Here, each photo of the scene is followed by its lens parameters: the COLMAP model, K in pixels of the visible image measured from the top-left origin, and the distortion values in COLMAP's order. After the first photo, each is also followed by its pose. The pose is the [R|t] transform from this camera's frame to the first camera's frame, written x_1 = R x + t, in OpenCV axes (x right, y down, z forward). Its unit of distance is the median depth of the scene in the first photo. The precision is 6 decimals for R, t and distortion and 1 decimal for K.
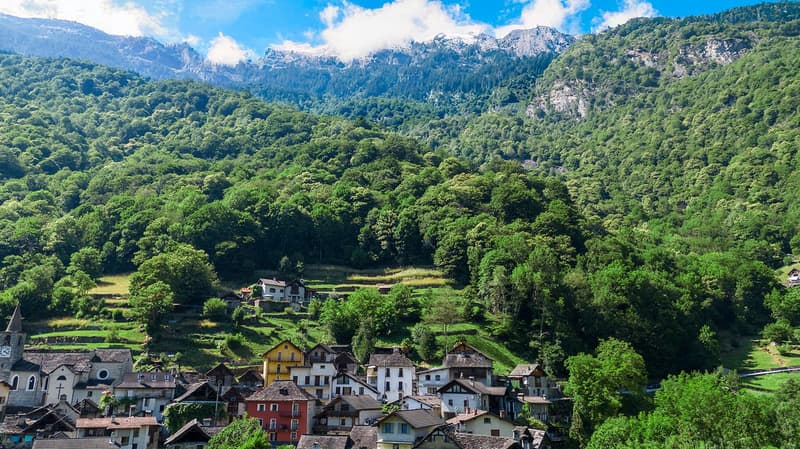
lens RADIAL K [[590.0, 0, 400.0], [0, 590.0, 224.5], [0, 0, 1]] dist [0.051864, 0.000032]
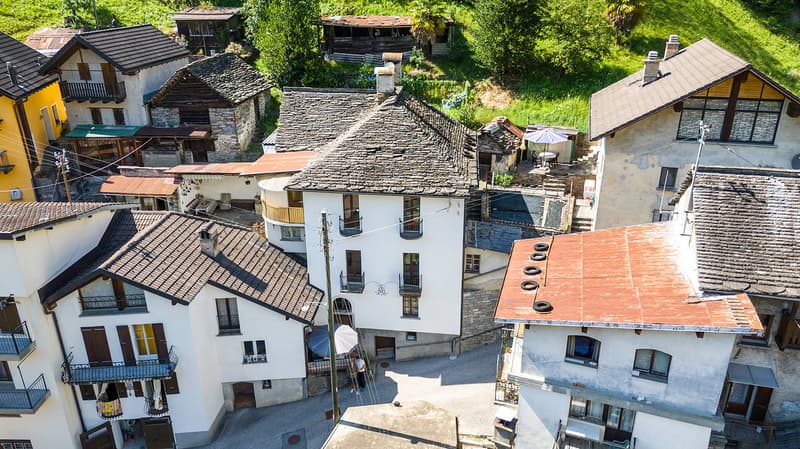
lens RADIAL K [[590.0, 0, 400.0], [0, 590.0, 224.5], [0, 0, 1]] dist [0.051864, 0.000032]
pose [[0.999854, -0.010489, -0.013489, -0.000044], [0.016597, 0.783917, 0.620644, 0.122071], [0.004064, -0.620777, 0.783976, 0.836685]]
